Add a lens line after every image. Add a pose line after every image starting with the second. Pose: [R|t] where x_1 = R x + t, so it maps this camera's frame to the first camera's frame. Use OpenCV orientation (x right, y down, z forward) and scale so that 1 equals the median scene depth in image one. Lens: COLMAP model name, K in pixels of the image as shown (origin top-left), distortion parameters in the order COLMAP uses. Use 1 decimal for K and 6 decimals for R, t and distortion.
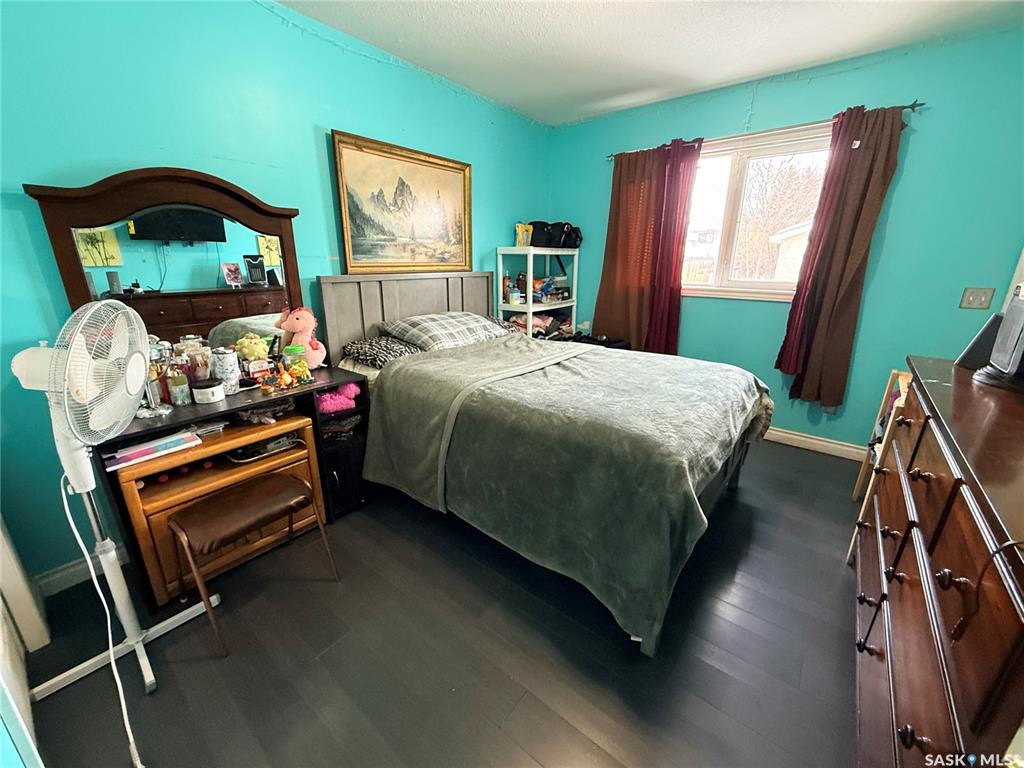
lens RADIAL K [[408.1, 0, 508.9], [0, 408.1, 386.3], [0, 0, 1]] dist [-0.001230, -0.000027]
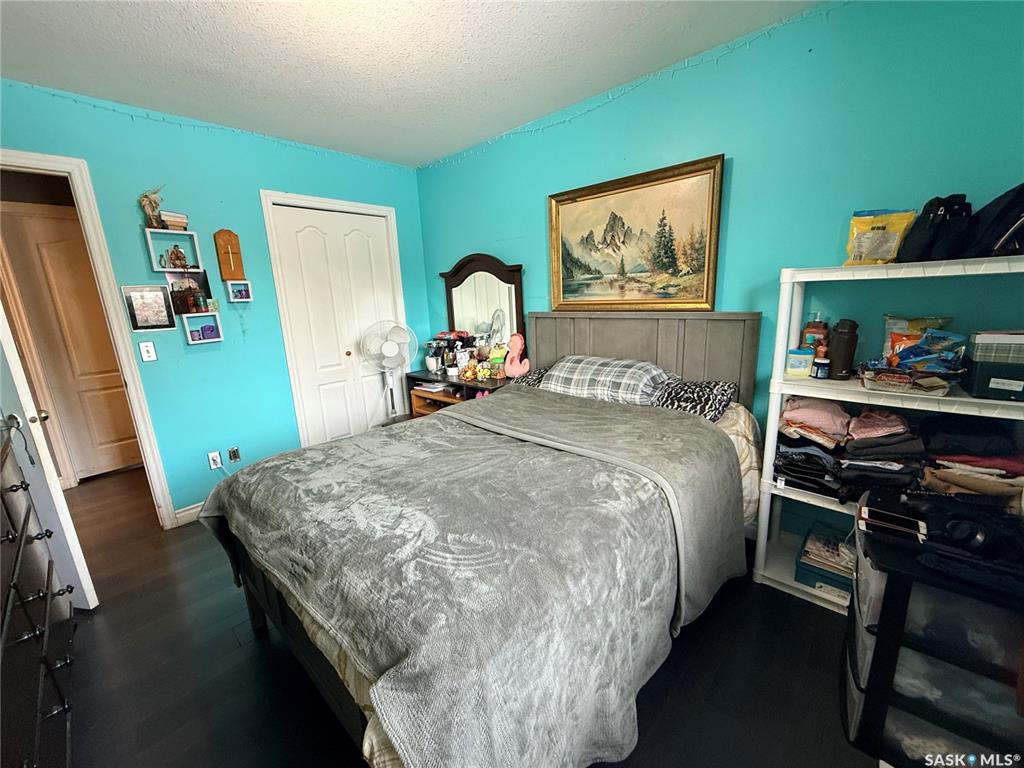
lens RADIAL K [[408.1, 0, 513.4], [0, 408.1, 382.9], [0, 0, 1]] dist [-0.001230, -0.000027]
pose [[-0.066504, 0.214498, -0.974458, 0.778017], [-0.258170, 0.939663, 0.224458, -0.301001], [0.963808, 0.266503, -0.007114, 0.914007]]
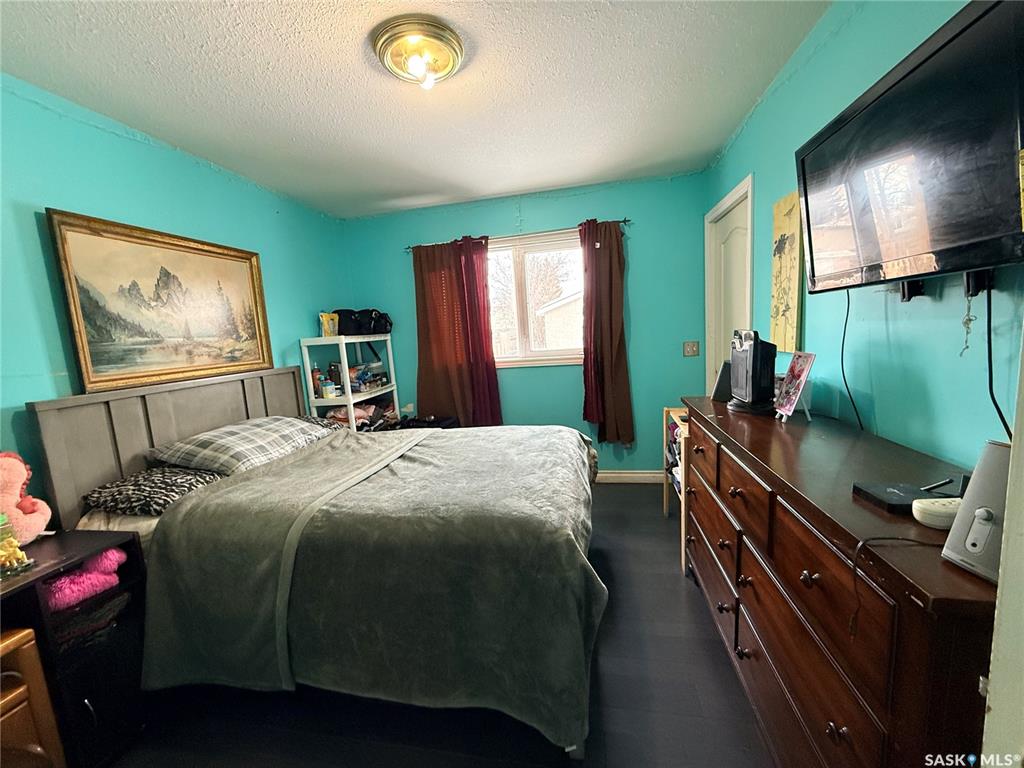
lens RADIAL K [[408.1, 0, 509.6], [0, 408.1, 385.5], [0, 0, 1]] dist [-0.001230, -0.000027]
pose [[0.880438, -0.128586, 0.456393, -0.061763], [0.209972, 0.968739, -0.132125, -0.035960], [-0.425136, 0.212158, 0.879914, 0.049819]]
